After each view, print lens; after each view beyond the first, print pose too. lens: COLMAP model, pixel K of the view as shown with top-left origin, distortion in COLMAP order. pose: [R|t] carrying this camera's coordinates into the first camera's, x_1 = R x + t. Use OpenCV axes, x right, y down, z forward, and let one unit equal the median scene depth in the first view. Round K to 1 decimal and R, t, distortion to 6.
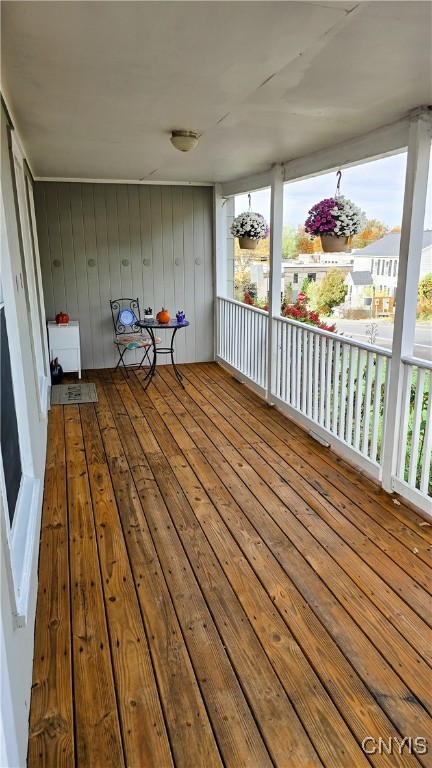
lens RADIAL K [[494.9, 0, 216.0], [0, 494.9, 384.0], [0, 0, 1]] dist [-0.000964, -0.002158]
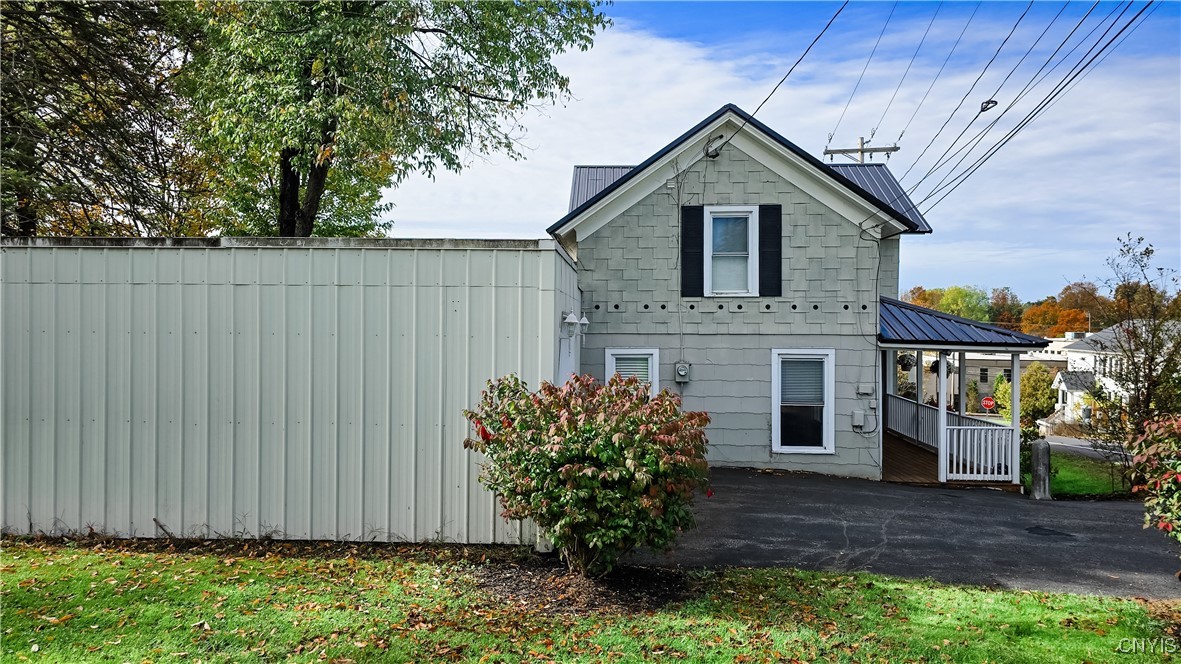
lens RADIAL K [[761.1, 0, 590.5], [0, 761.1, 332.0], [0, 0, 1]] dist [-0.000964, -0.002158]
pose [[0.945112, 0.021165, -0.326059, -0.013884], [-0.101787, 0.967316, -0.232249, 0.042279], [0.310487, 0.252690, 0.916377, -0.227427]]
